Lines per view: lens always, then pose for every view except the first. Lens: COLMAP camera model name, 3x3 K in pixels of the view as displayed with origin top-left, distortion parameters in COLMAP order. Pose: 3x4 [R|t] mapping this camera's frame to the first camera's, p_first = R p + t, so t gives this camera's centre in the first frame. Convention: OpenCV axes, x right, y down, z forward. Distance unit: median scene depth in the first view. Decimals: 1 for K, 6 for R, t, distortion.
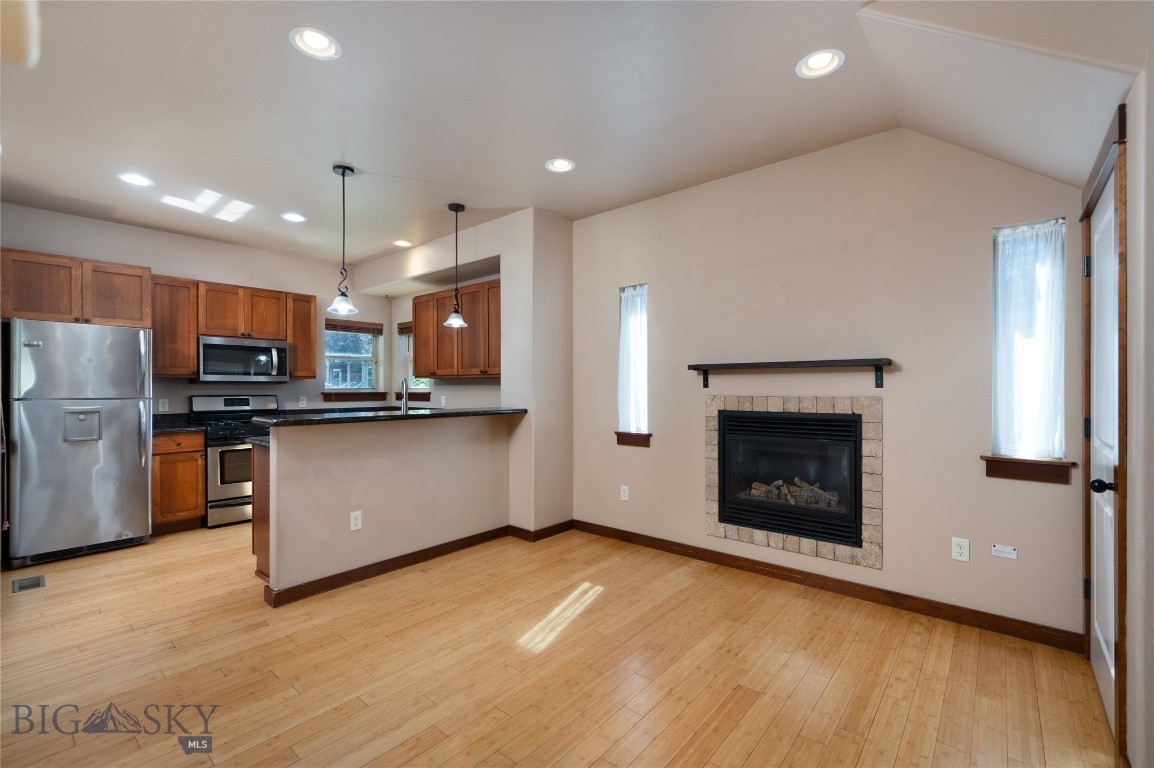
lens RADIAL K [[501.7, 0, 576.0], [0, 501.7, 386.2], [0, 0, 1]] dist [-0.000847, 0.001642]
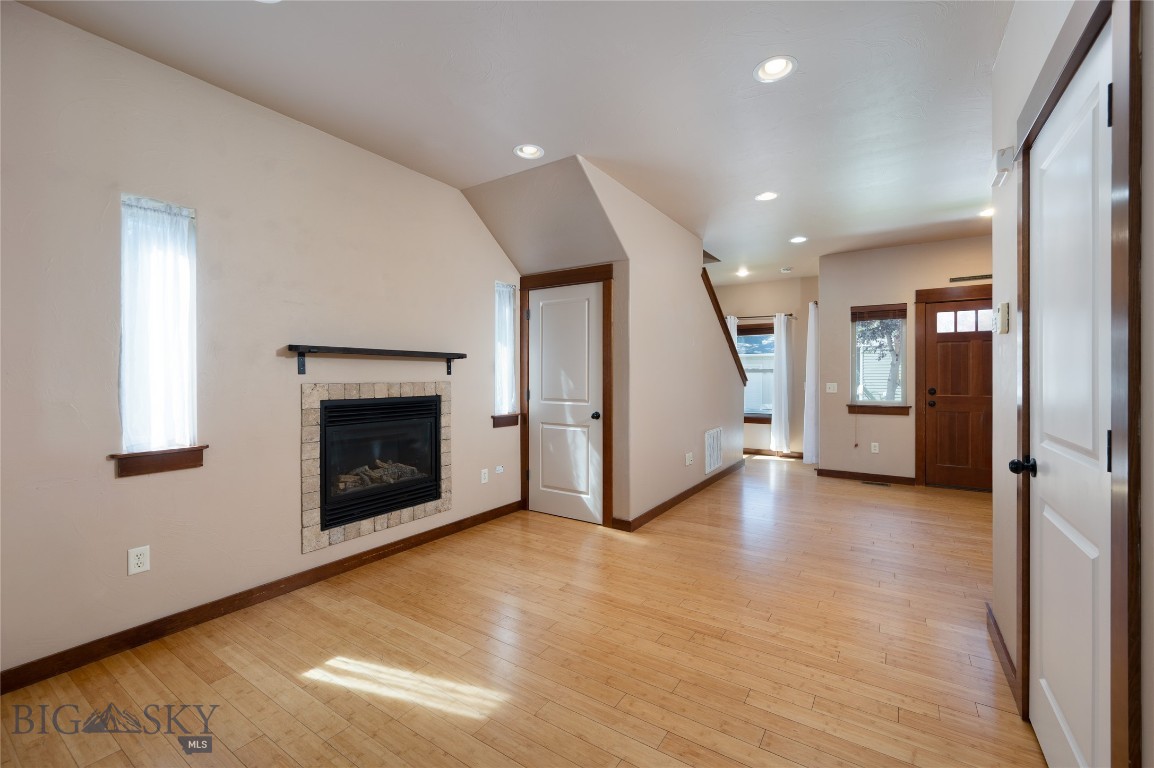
lens RADIAL K [[488.4, 0, 589.0], [0, 488.4, 383.6], [0, 0, 1]] dist [0.003782, -0.001674]
pose [[-0.149239, -0.016546, 0.988663, -0.528226], [-0.003174, 0.999863, 0.016255, 0.003941], [-0.988796, -0.000713, -0.149271, 0.589916]]
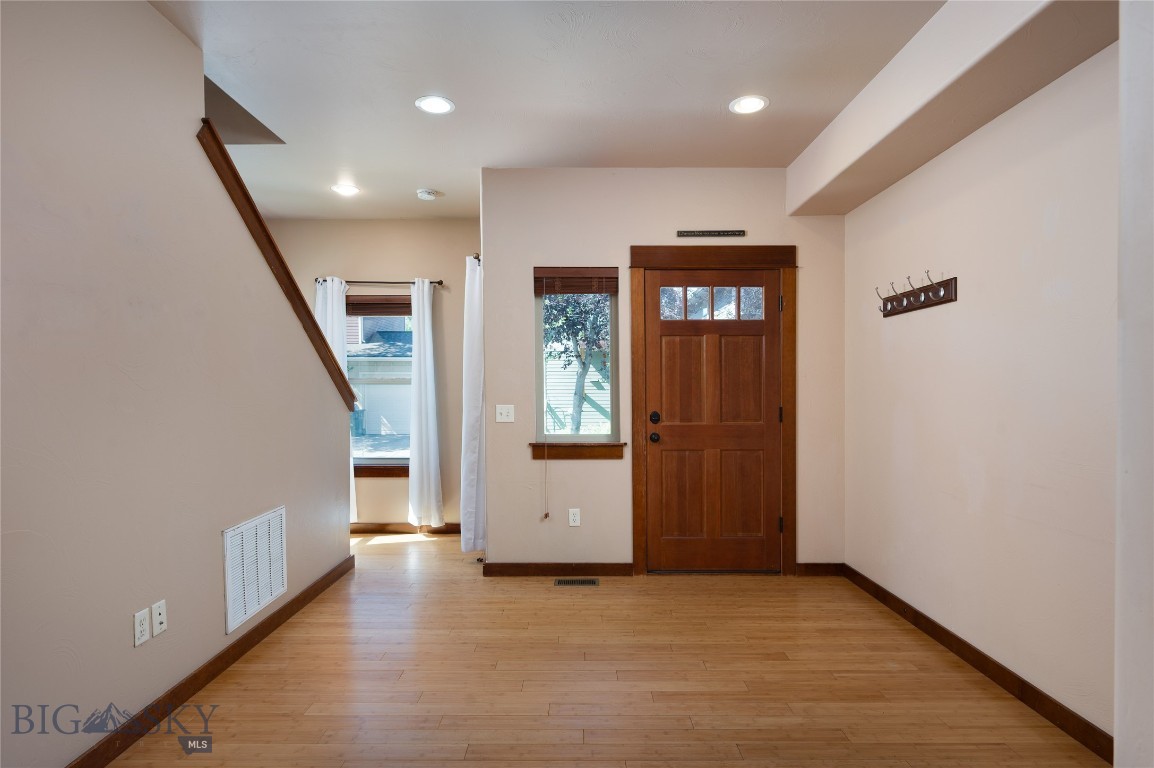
lens RADIAL K [[619.2, 0, 578.6], [0, 619.2, 404.9], [0, 0, 1]] dist [-0.004598, -0.001983]
pose [[-0.658043, -0.021052, 0.752686, -0.039323], [-0.002931, 0.999673, 0.025398, -0.001656], [-0.752974, 0.014507, -0.657890, 0.234245]]
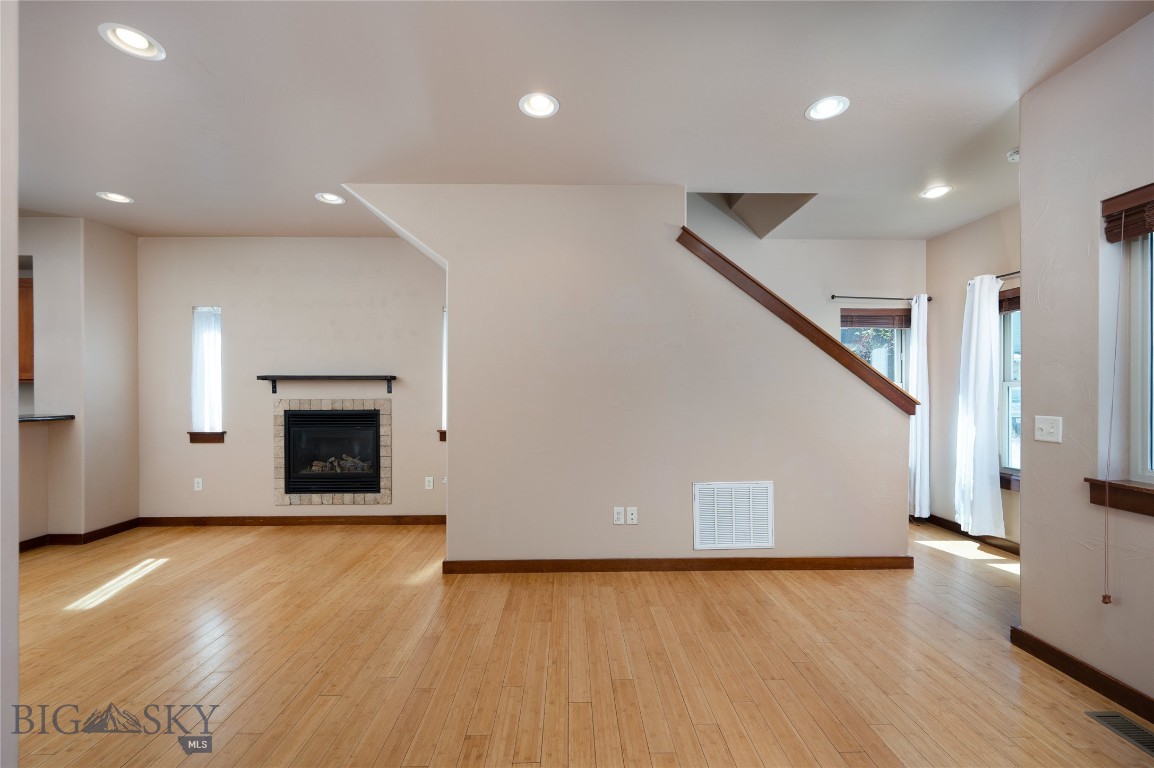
lens RADIAL K [[457.7, 0, 577.0], [0, 457.7, 392.7], [0, 0, 1]] dist [-0.000577, -0.001319]
pose [[0.747449, -0.003487, 0.664310, 0.050551], [-0.000503, 0.999983, 0.005815, -0.005149], [-0.664319, -0.004680, 0.747435, -0.371820]]
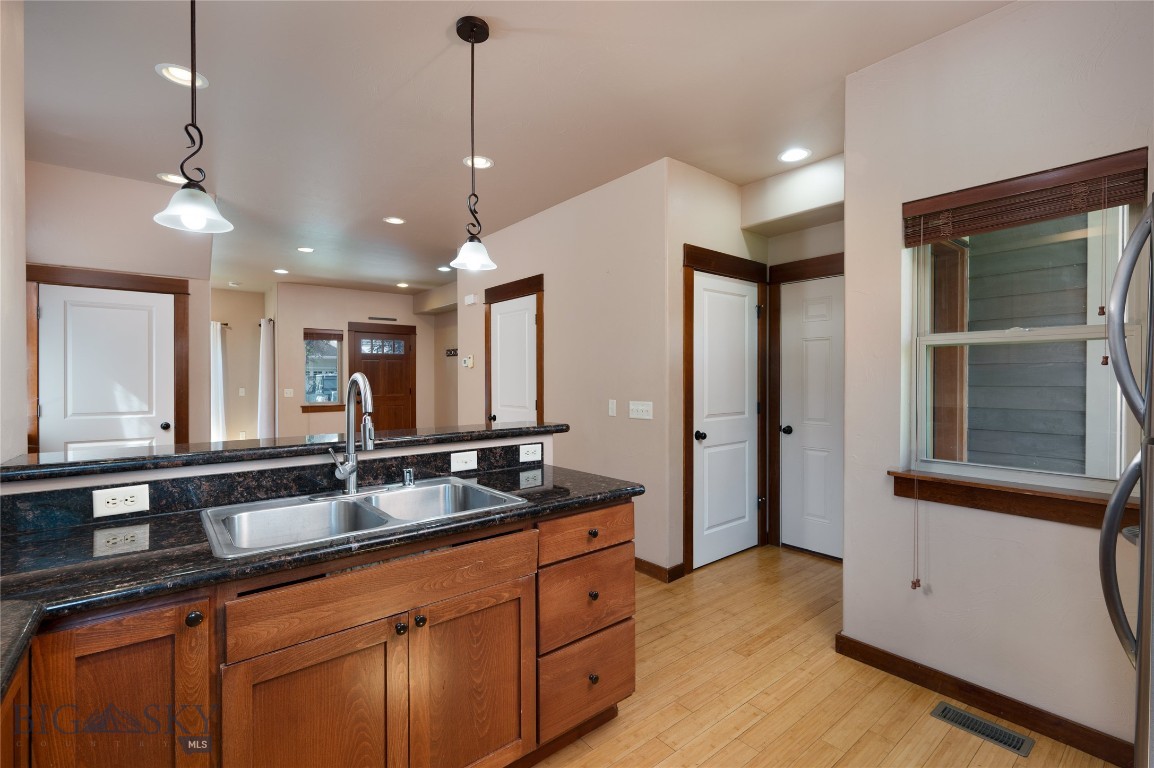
lens RADIAL K [[526.1, 0, 582.5], [0, 526.1, 381.4], [0, 0, 1]] dist [-0.001020, -0.000783]
pose [[-0.985743, -0.005157, 0.168181, -0.562785], [-0.004692, 0.999984, 0.003164, -0.014097], [-0.168194, 0.002330, -0.985751, 1.345307]]
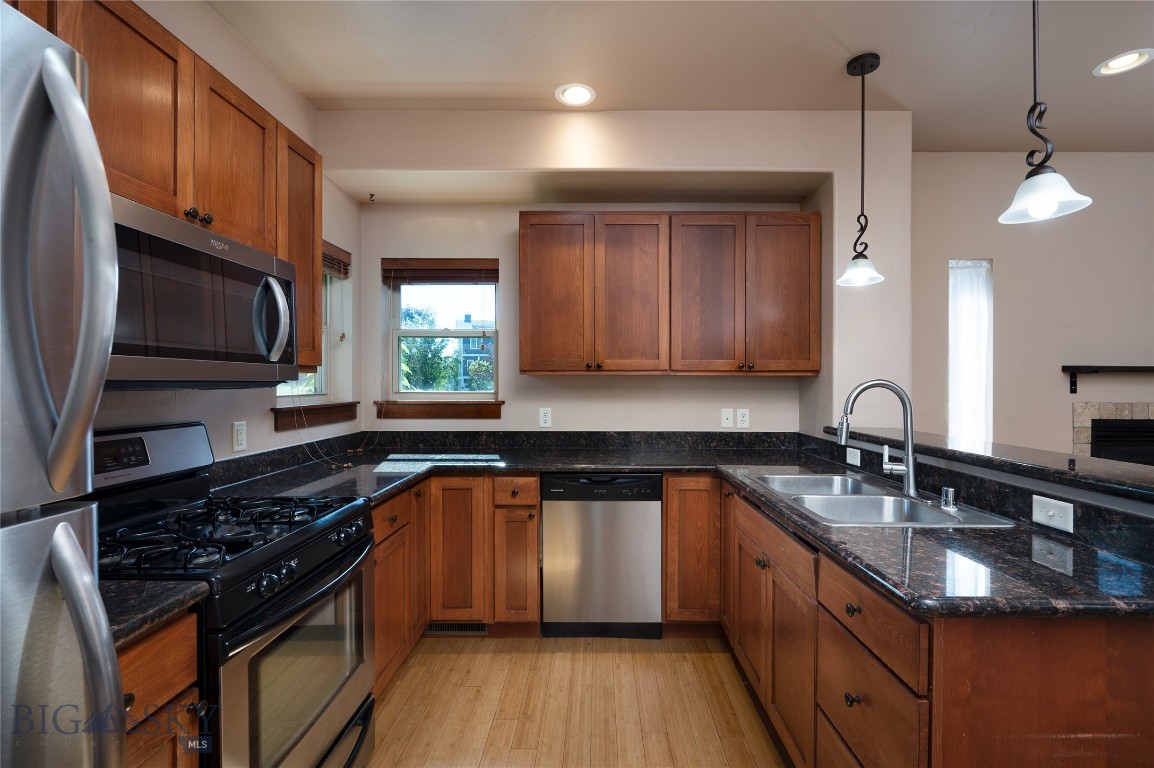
lens RADIAL K [[526.1, 0, 589.3], [0, 526.1, 386.1], [0, 0, 1]] dist [-0.001020, -0.000783]
pose [[0.759043, -0.003286, 0.651032, -0.842754], [-0.003490, 0.999952, 0.009117, -0.012625], [-0.651031, -0.009192, 0.758995, 0.768050]]
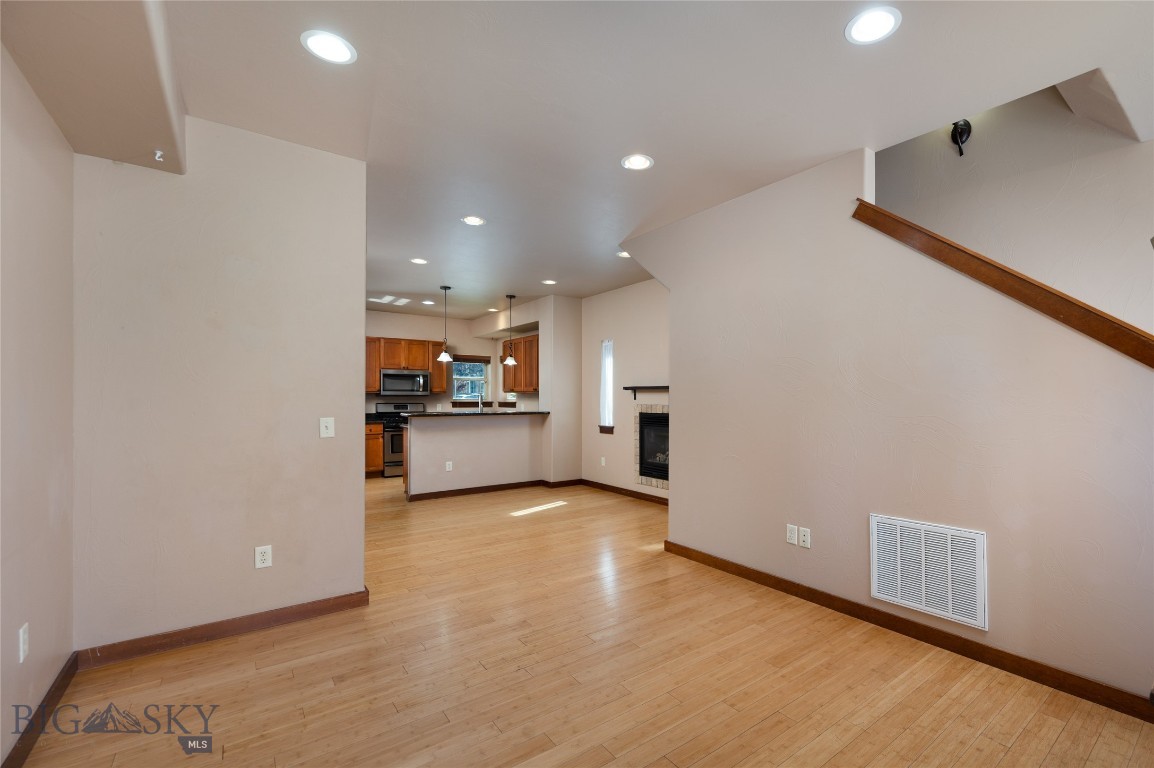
lens RADIAL K [[505.1, 0, 639.2], [0, 505.1, 399.8], [0, 0, 1]] dist [0.003887, -0.000220]
pose [[0.982924, 0.003894, -0.183973, 0.536374], [-0.003047, 0.999983, 0.004882, -0.004662], [0.183989, -0.004238, 0.982919, -0.662750]]
